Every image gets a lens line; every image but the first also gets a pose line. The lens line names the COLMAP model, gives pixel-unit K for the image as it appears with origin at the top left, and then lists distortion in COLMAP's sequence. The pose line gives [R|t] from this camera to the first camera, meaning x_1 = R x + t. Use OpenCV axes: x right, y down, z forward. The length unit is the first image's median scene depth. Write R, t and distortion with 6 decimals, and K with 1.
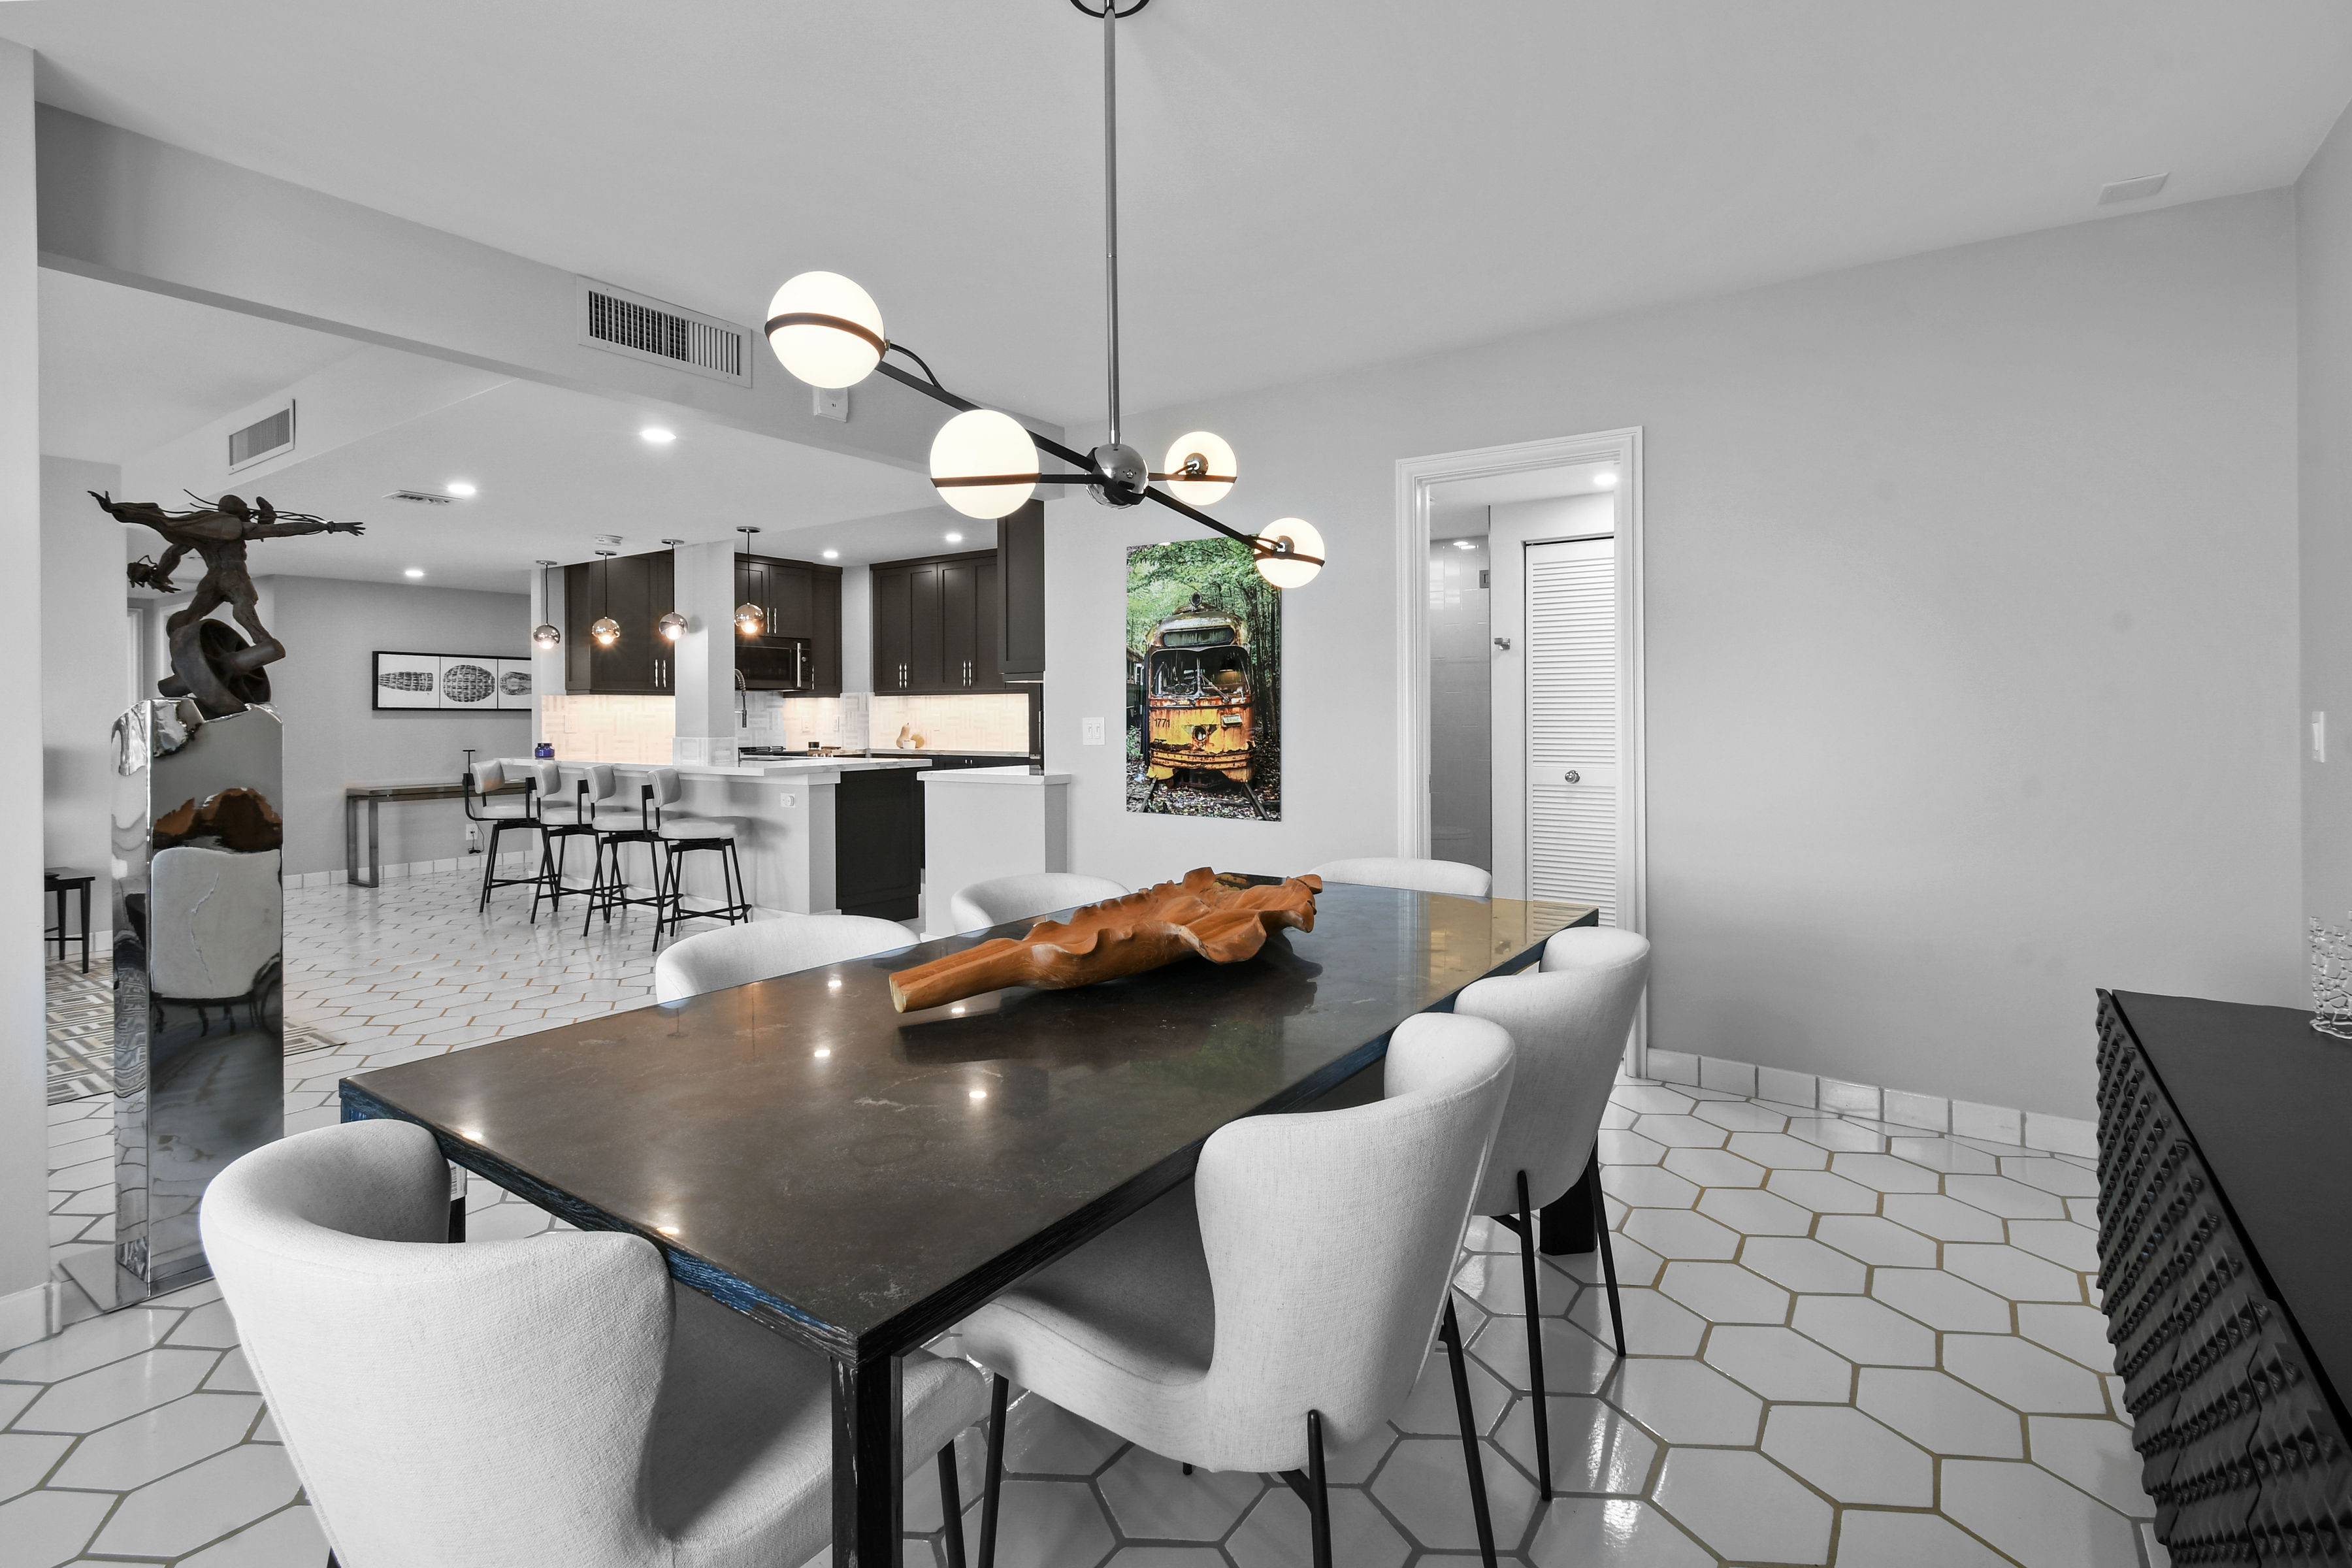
lens RADIAL K [[1066.4, 0, 1194.9], [0, 1066.4, 710.9], [0, 0, 1]] dist [0.008084, -0.003788]
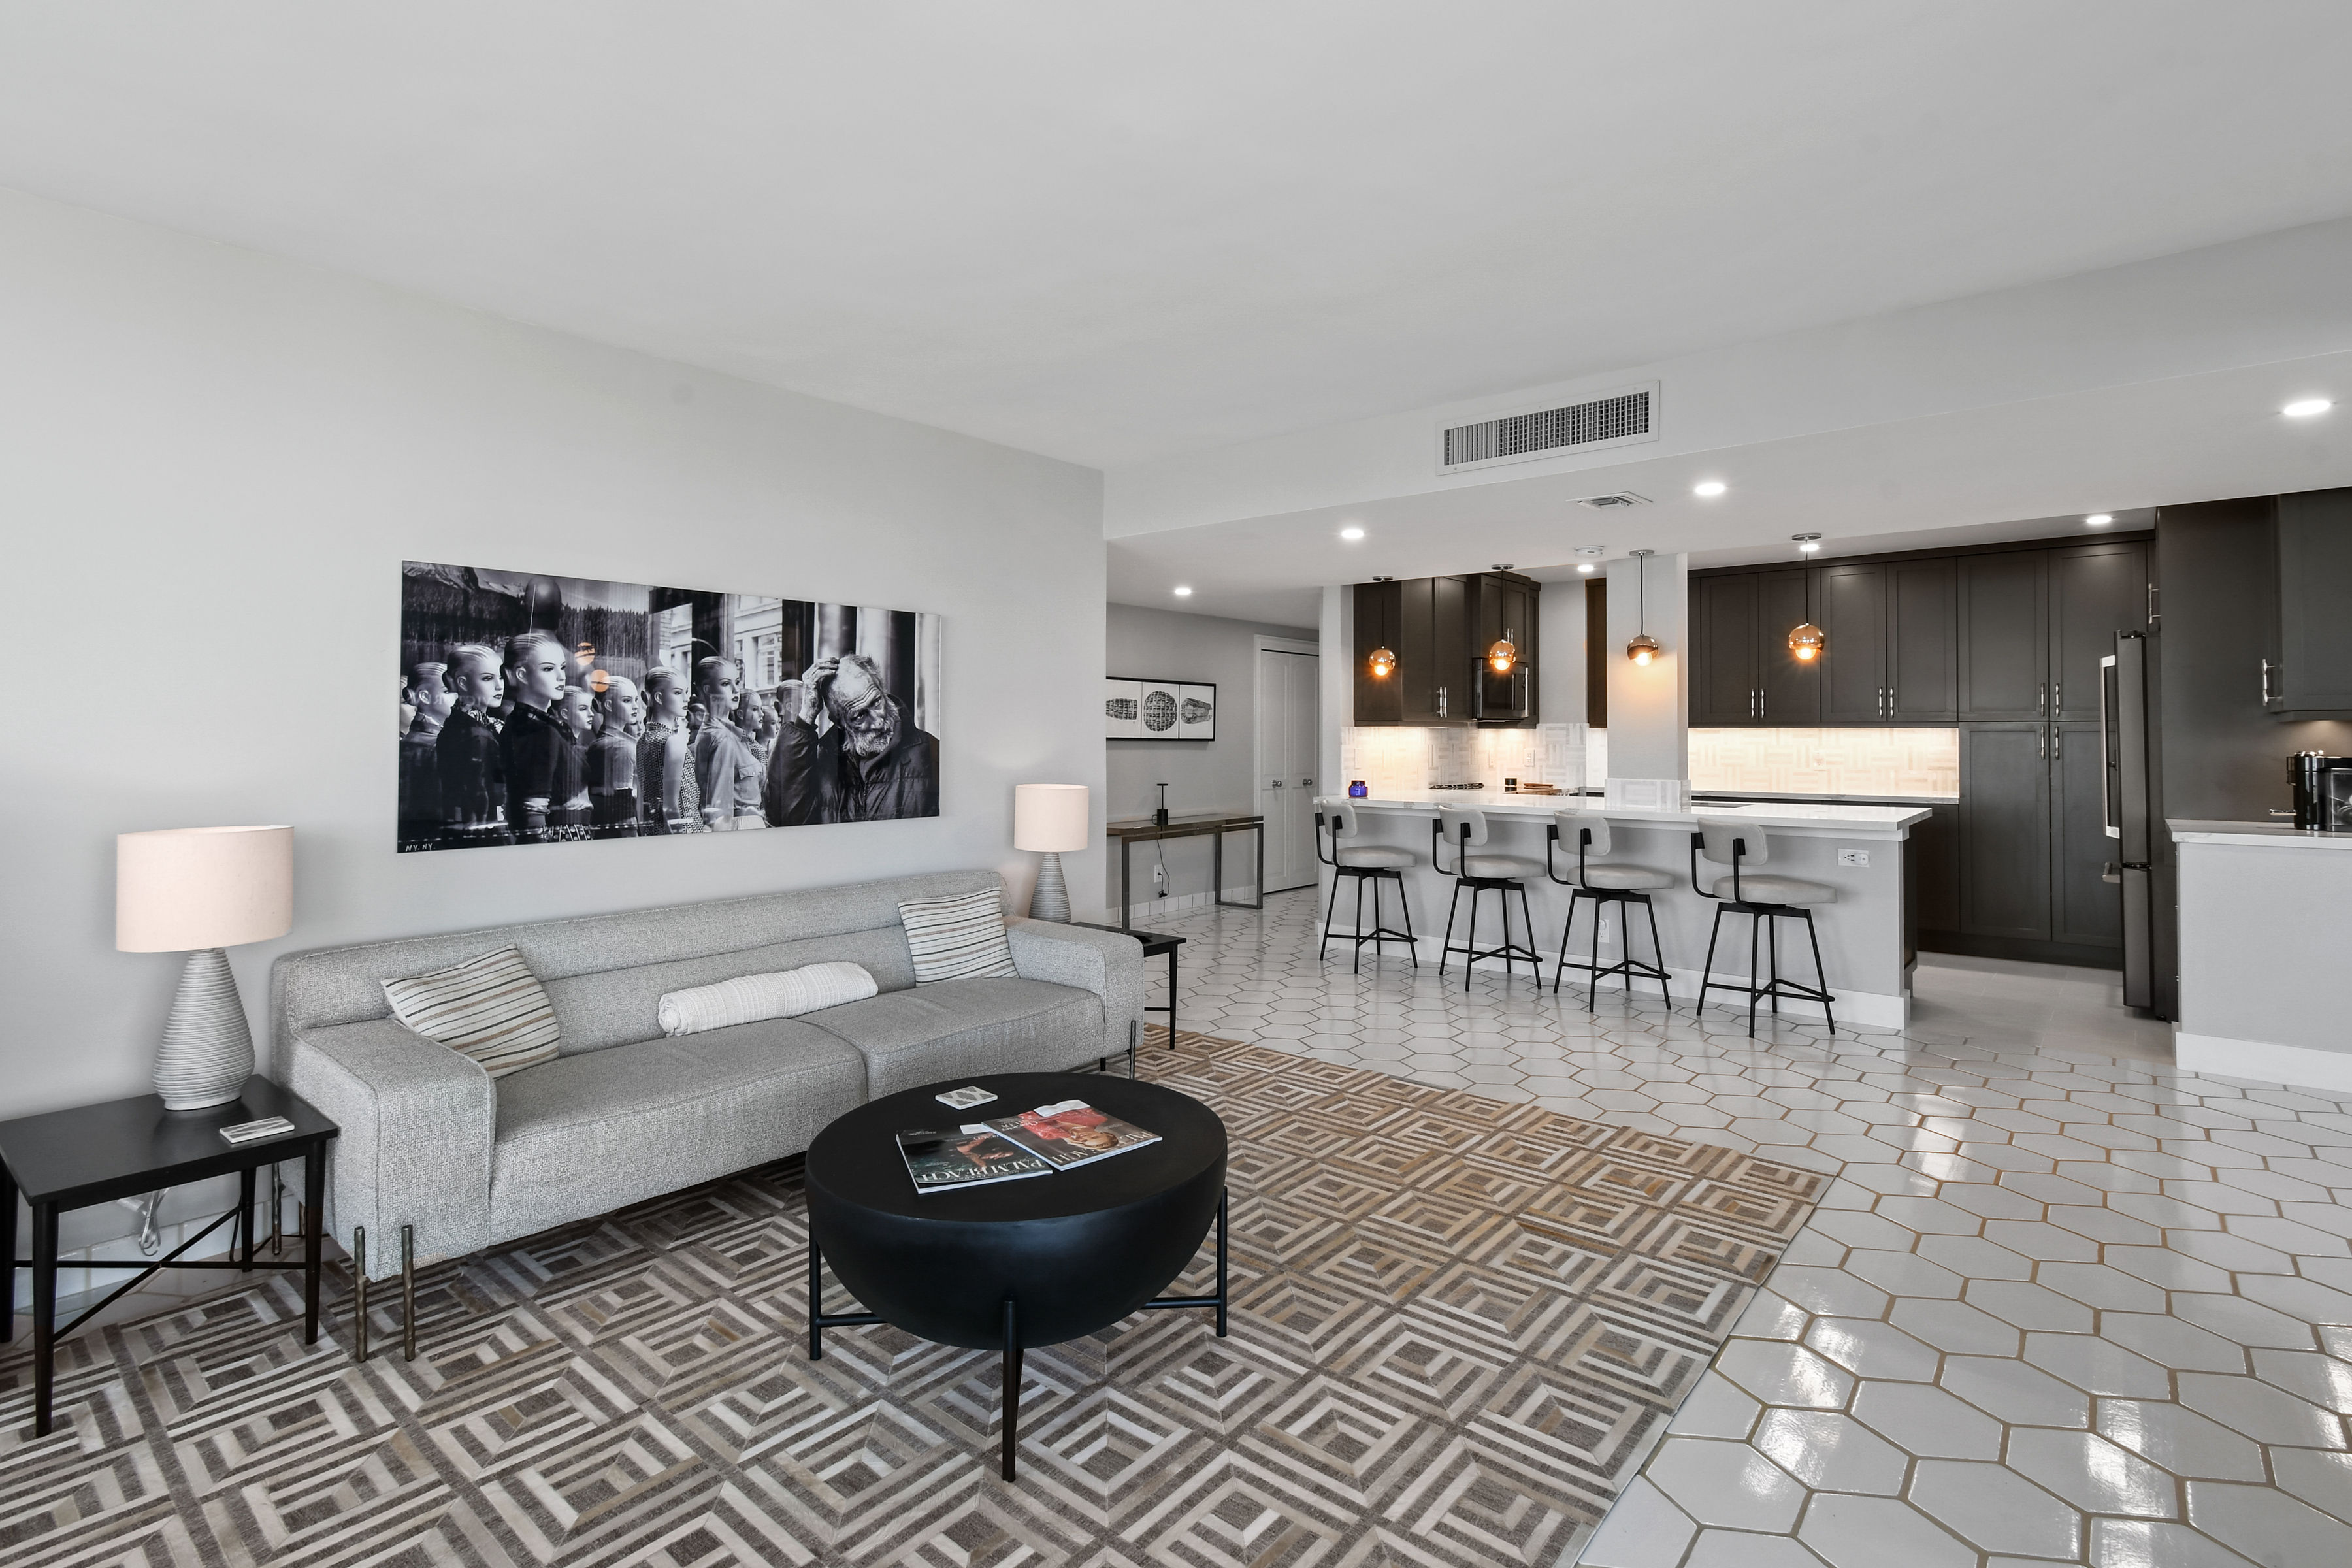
lens RADIAL K [[1113.4, 0, 1216.7], [0, 1113.4, 717.0], [0, 0, 1]] dist [-0.004384, 0.003546]
pose [[0.996066, 0.005312, -0.088458, -0.628611], [-0.006539, 0.999886, -0.013587, -0.009269], [0.088376, 0.014112, 0.995987, 0.063983]]
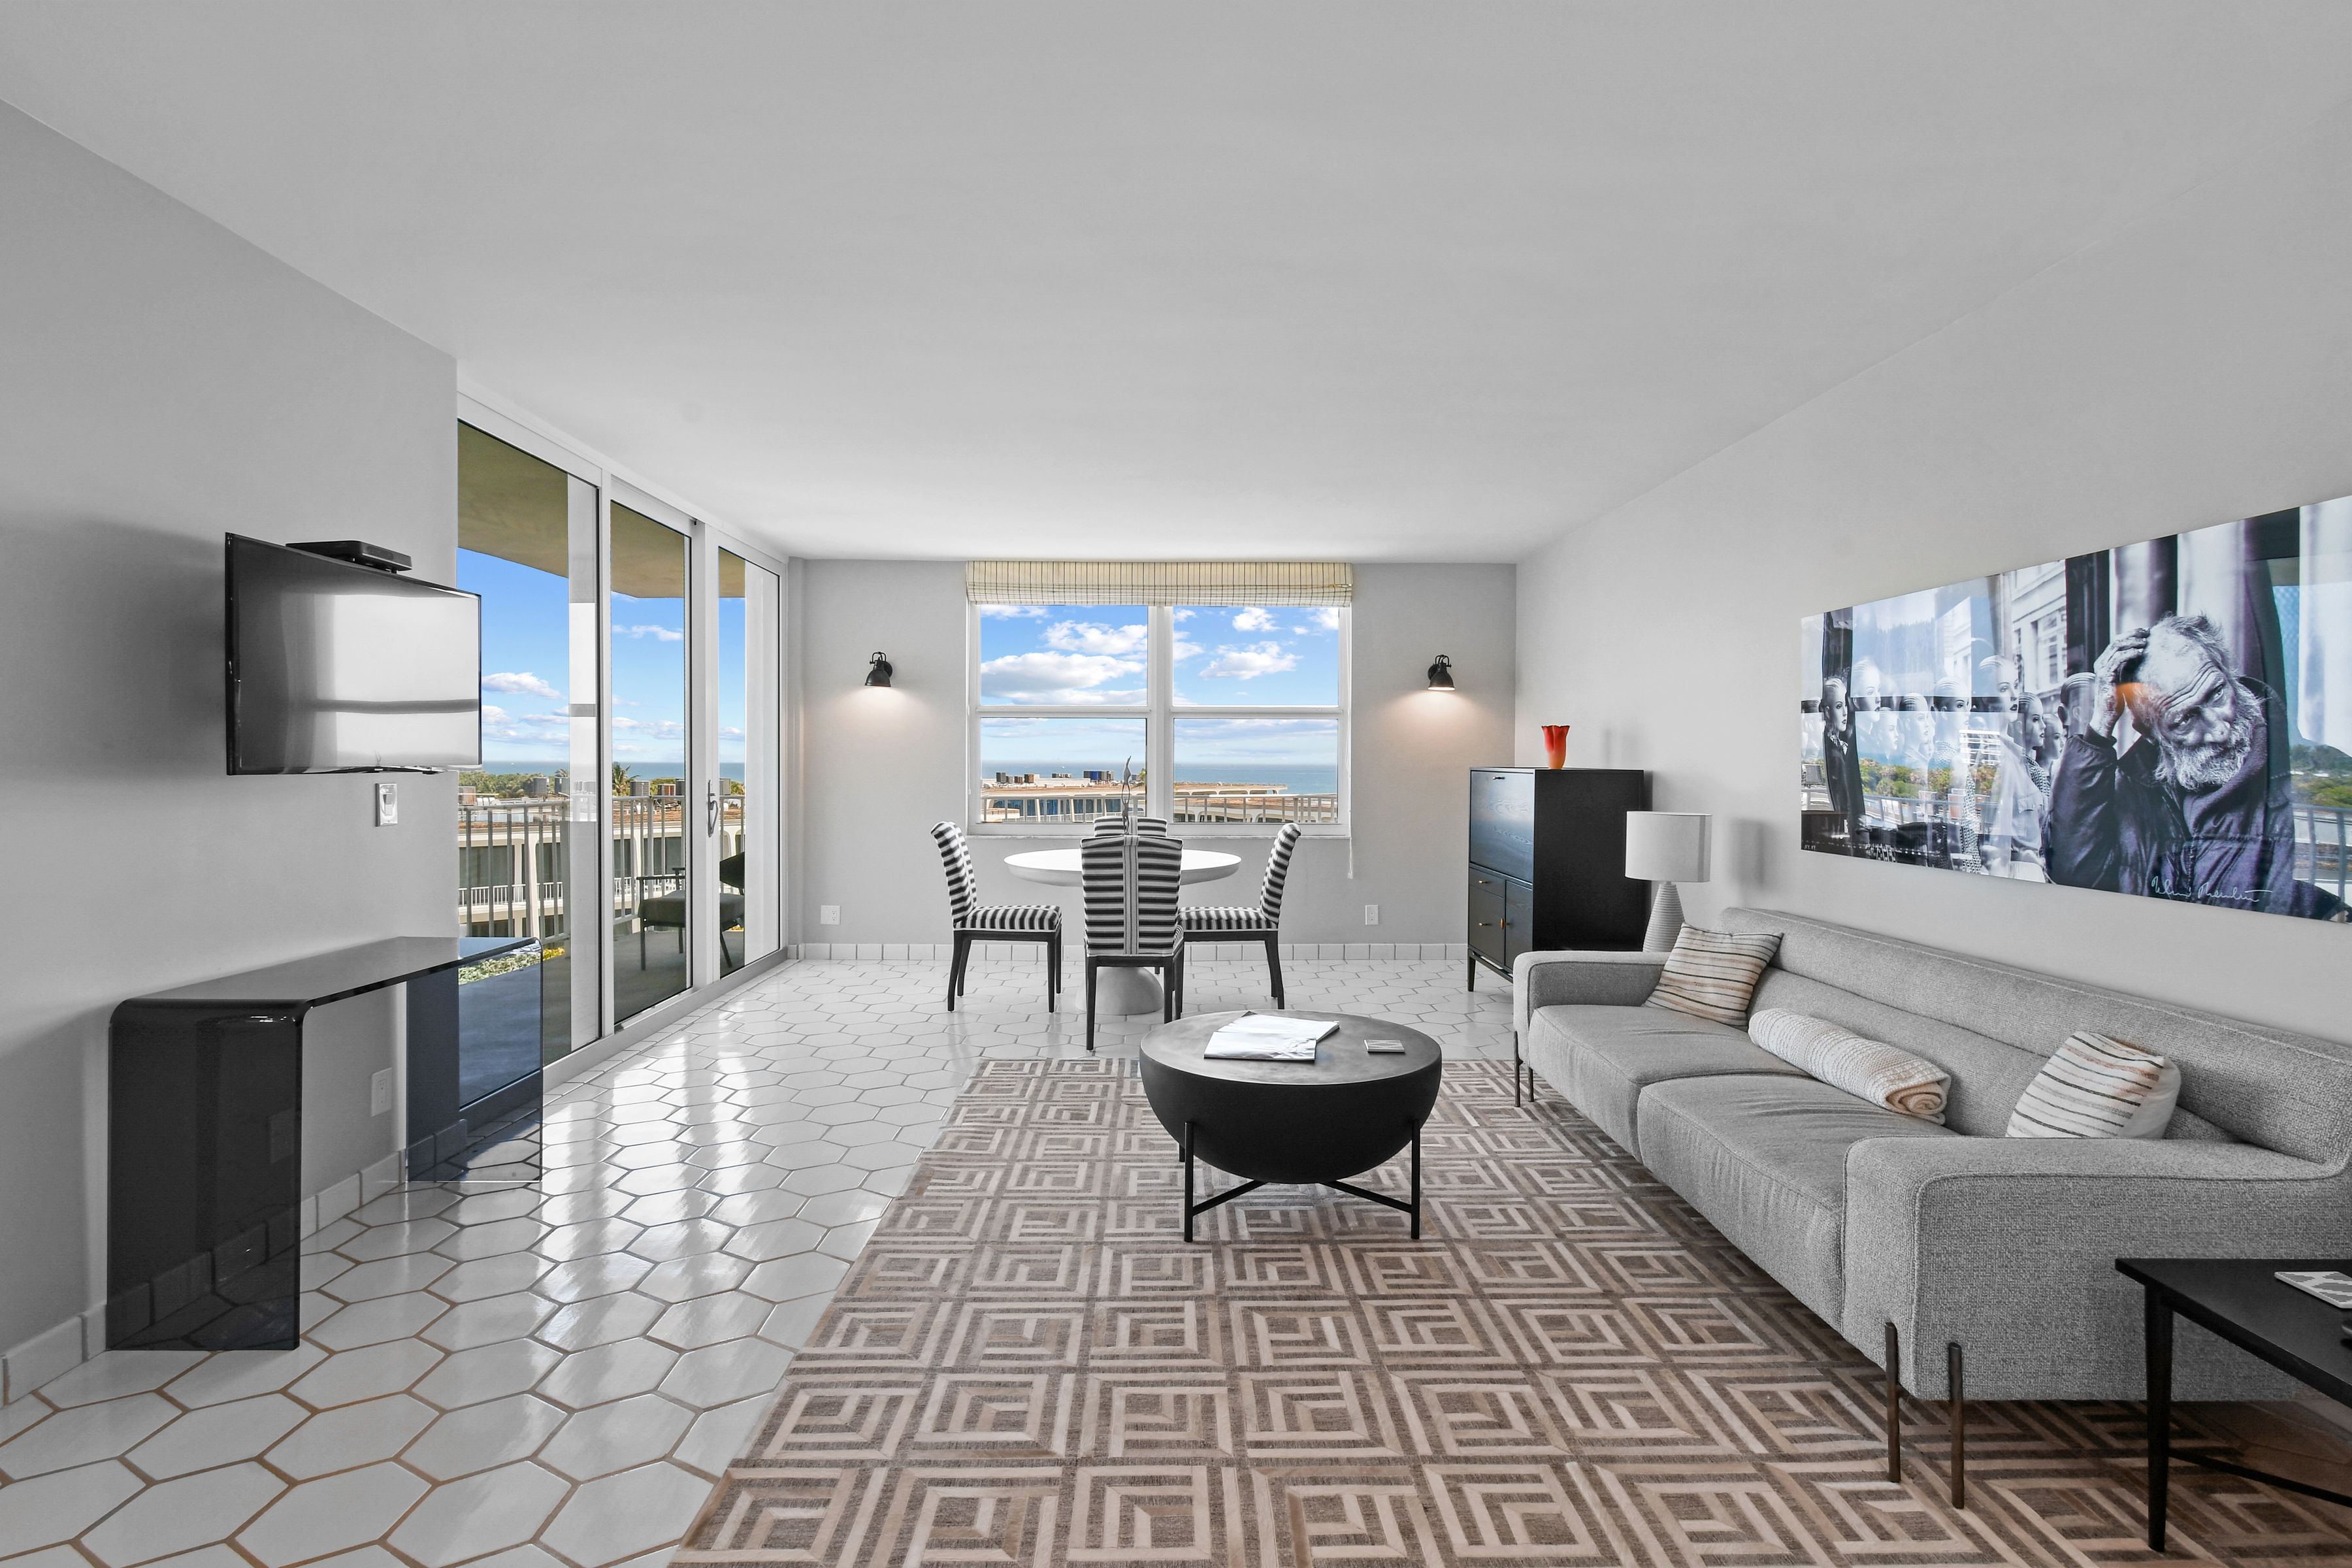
lens RADIAL K [[1133.8, 0, 1178.0], [0, 1133.8, 776.8], [0, 0, 1]] dist [0.004715, -0.004750]
pose [[-0.821699, 0.011289, -0.569810, -0.423858], [0.003287, 0.999881, 0.015069, -0.005670], [0.569913, 0.010509, -0.821638, 0.715202]]
